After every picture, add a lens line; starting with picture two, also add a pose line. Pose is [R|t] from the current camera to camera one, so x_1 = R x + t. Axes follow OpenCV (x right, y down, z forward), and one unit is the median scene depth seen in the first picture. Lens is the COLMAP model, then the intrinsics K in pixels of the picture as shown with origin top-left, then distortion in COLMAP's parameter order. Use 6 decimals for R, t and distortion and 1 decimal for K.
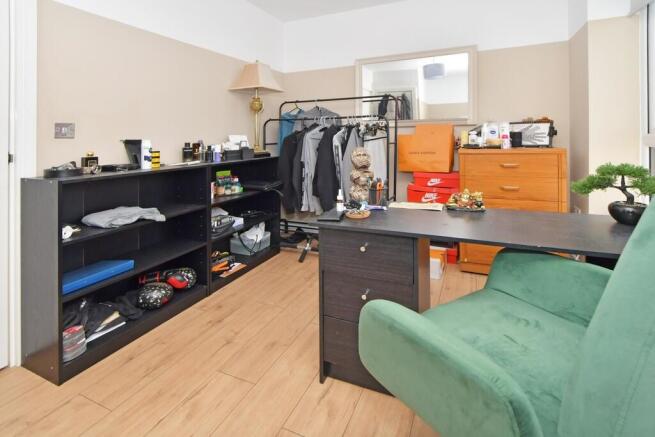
lens RADIAL K [[316.1, 0, 328.2], [0, 316.1, 176.1], [0, 0, 1]] dist [-0.000725, -0.000069]
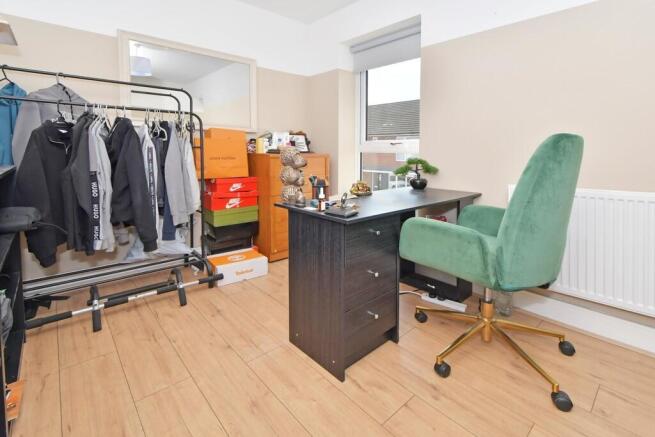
lens RADIAL K [[309.4, 0, 326.7], [0, 309.4, 202.0], [0, 0, 1]] dist [-0.001777, -0.000233]
pose [[0.409565, -0.125968, 0.903542, -0.491235], [0.092388, 0.991056, 0.096290, -0.002939], [-0.907591, 0.044039, 0.417540, 0.354132]]
